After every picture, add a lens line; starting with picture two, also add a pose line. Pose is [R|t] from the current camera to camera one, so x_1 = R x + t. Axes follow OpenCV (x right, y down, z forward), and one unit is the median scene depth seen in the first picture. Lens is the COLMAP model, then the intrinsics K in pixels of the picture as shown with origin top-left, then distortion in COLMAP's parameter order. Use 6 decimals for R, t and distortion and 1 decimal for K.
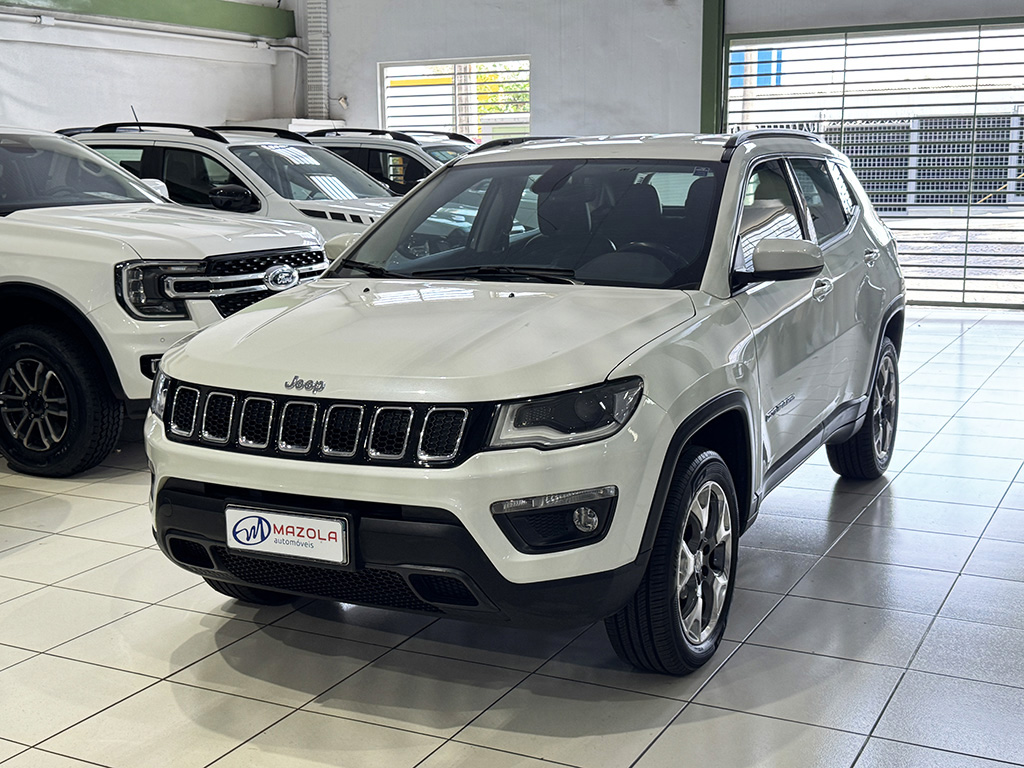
lens RADIAL K [[1305.3, 0, 512.0], [0, 1305.3, 384.0], [0, 0, 1]] dist [0.189459, -0.519107]
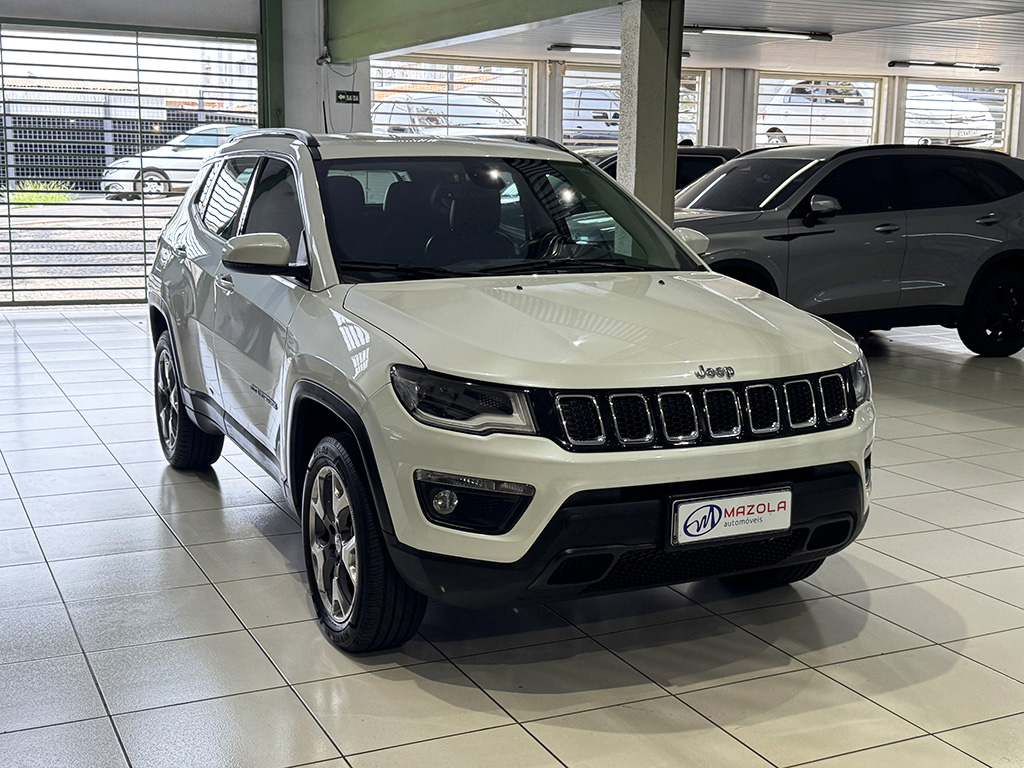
lens RADIAL K [[1294.1, 0, 527.7], [0, 1294.1, 385.4], [0, 0, 1]] dist [0.198907, -0.555381]
pose [[0.585917, -0.108972, 0.803011, -1.064105], [0.108338, 0.992556, 0.055646, -0.061958], [-0.803097, 0.054393, 0.593361, 0.505208]]
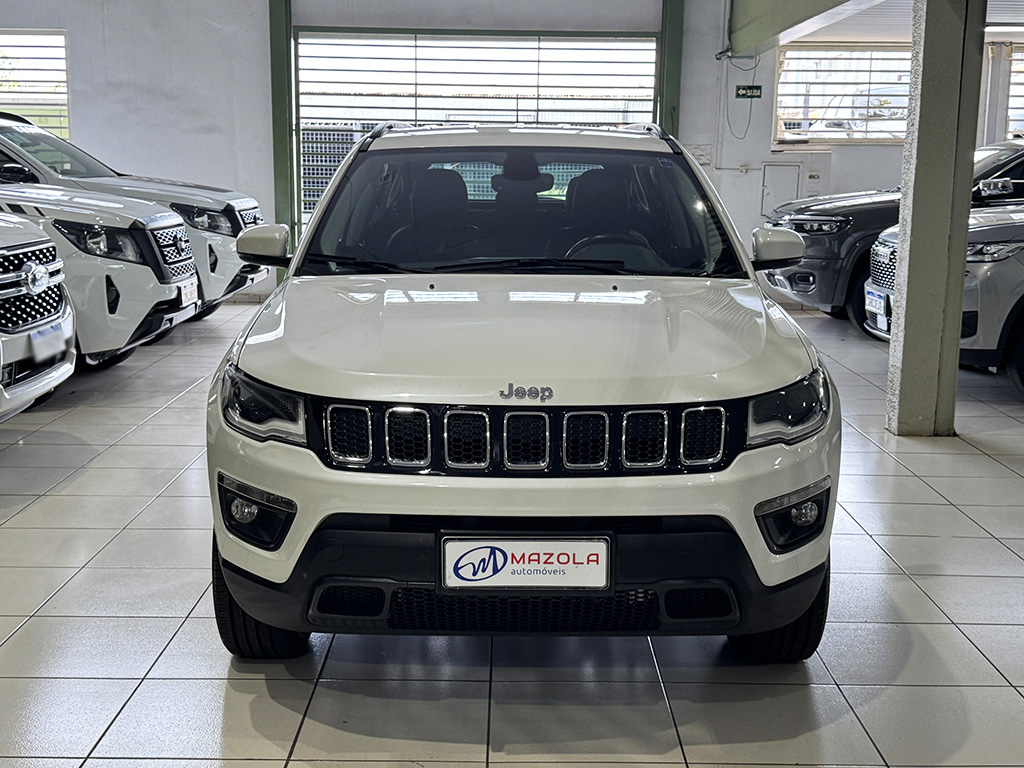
lens RADIAL K [[1305.3, 0, 512.0], [0, 1305.3, 384.0], [0, 0, 1]] dist [0.189459, -0.519107]
pose [[0.884793, -0.052875, 0.462976, -0.570271], [0.052507, 0.998527, 0.013691, -0.017785], [-0.463017, 0.012195, 0.886265, 0.221106]]
